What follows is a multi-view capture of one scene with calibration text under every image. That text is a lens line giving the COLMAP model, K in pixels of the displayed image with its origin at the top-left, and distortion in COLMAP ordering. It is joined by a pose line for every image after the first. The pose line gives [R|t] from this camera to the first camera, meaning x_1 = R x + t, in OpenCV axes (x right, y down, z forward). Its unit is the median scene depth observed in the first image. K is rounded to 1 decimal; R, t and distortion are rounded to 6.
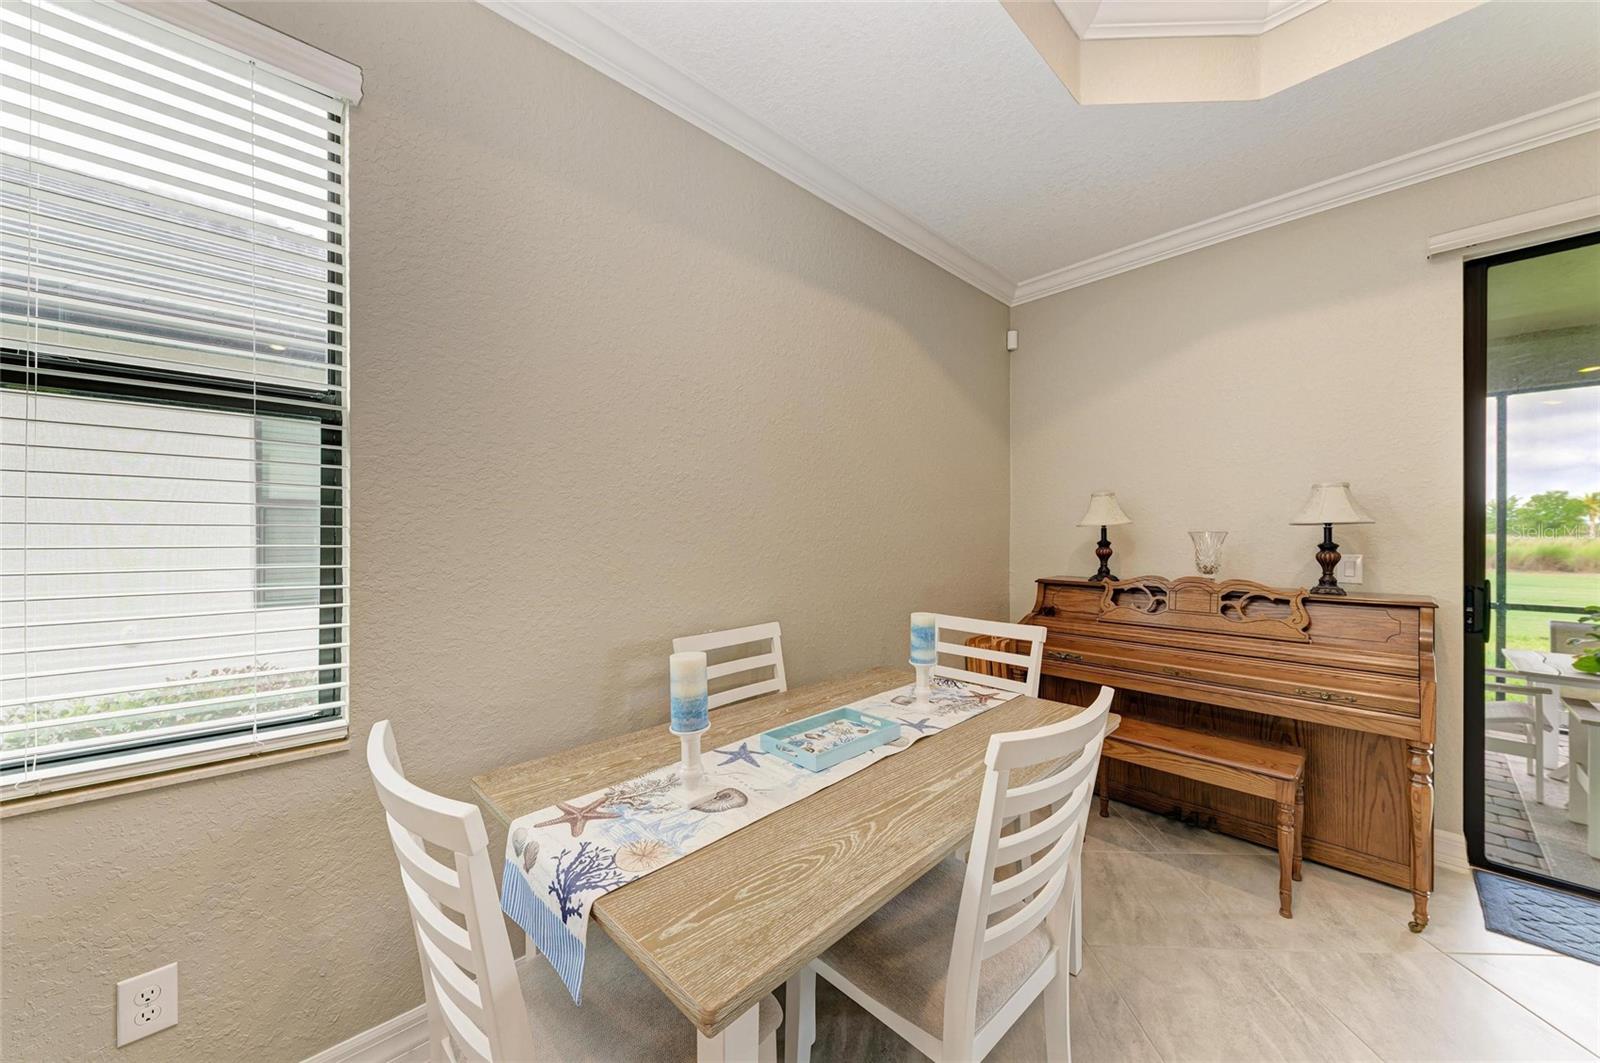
lens RADIAL K [[581.6, 0, 800.4], [0, 581.6, 533.4], [0, 0, 1]] dist [0.001428, -0.000002]
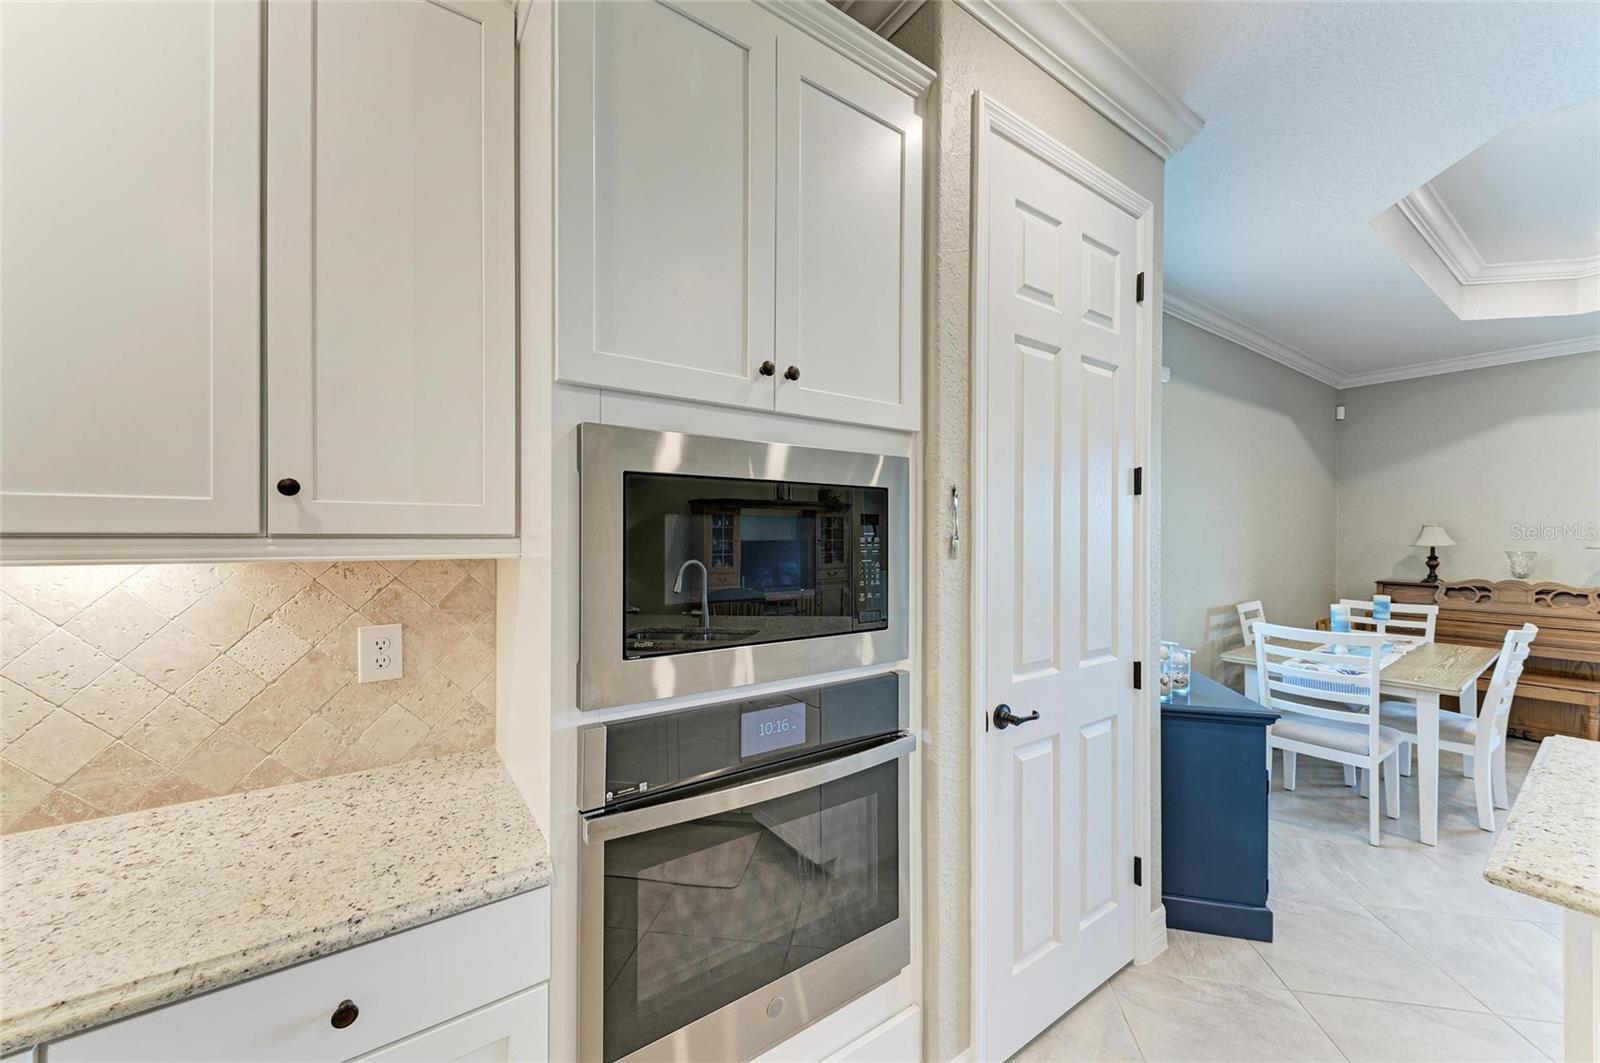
lens RADIAL K [[613.6, 0, 802.8], [0, 613.6, 530.6], [0, 0, 1]] dist [-0.000820, -0.000032]
pose [[0.990054, 0.007127, -0.140504, -1.000703], [-0.007561, 0.999968, -0.002554, -0.042495], [0.140482, 0.003591, 0.990077, -0.923965]]
